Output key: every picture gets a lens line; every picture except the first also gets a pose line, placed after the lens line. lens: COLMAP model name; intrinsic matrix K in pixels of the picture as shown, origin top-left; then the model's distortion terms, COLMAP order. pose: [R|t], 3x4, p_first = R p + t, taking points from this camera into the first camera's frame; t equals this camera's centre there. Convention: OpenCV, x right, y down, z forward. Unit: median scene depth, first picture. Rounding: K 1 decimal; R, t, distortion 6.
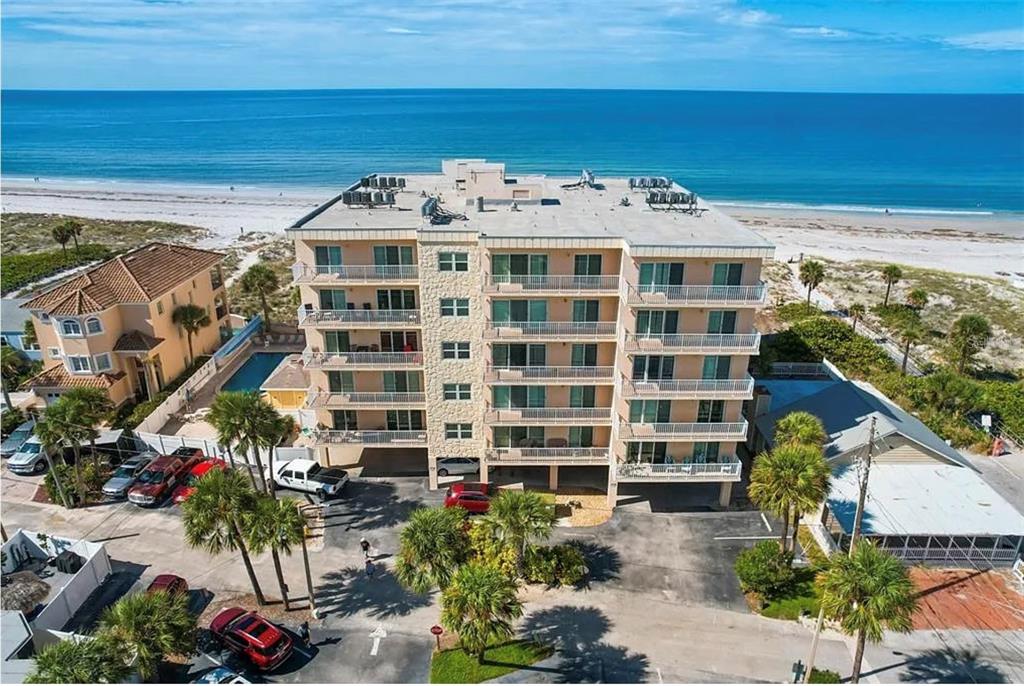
lens RADIAL K [[658.9, 0, 512.0], [0, 658.9, 343.0], [0, 0, 1]] dist [-0.069559, 0.054514]
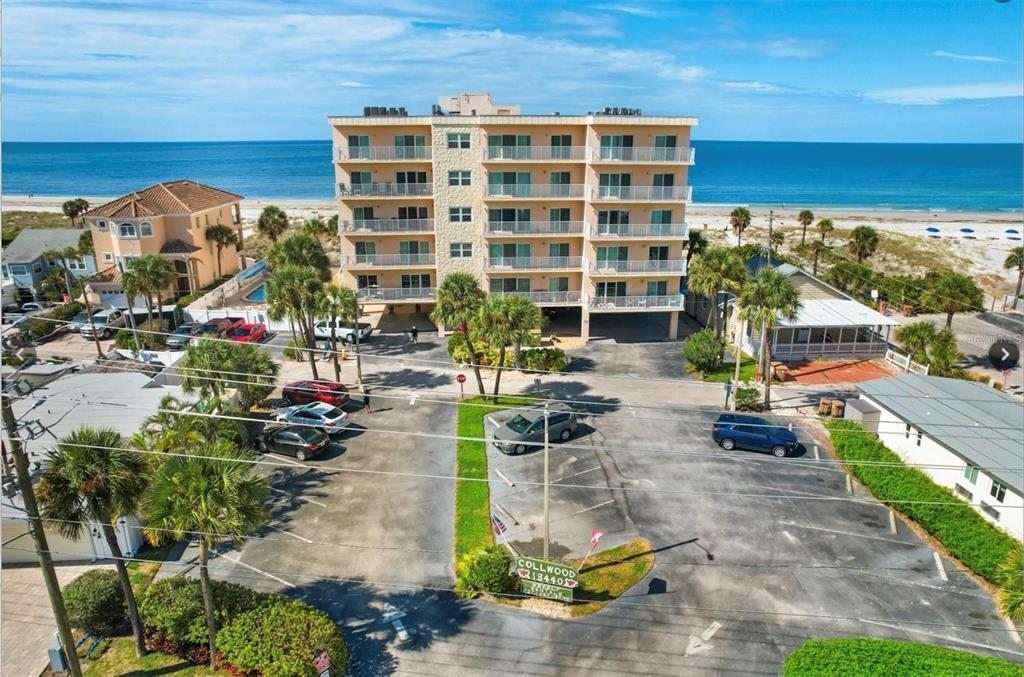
lens RADIAL K [[654.3, 0, 512.0], [0, 654.3, 338.5], [0, 0, 1]] dist [-0.069496, 0.052404]
pose [[0.997494, -0.022897, 0.066950, -0.075524], [0.027837, 0.996883, -0.073817, 0.348795], [-0.065051, 0.075496, 0.995022, -0.253524]]
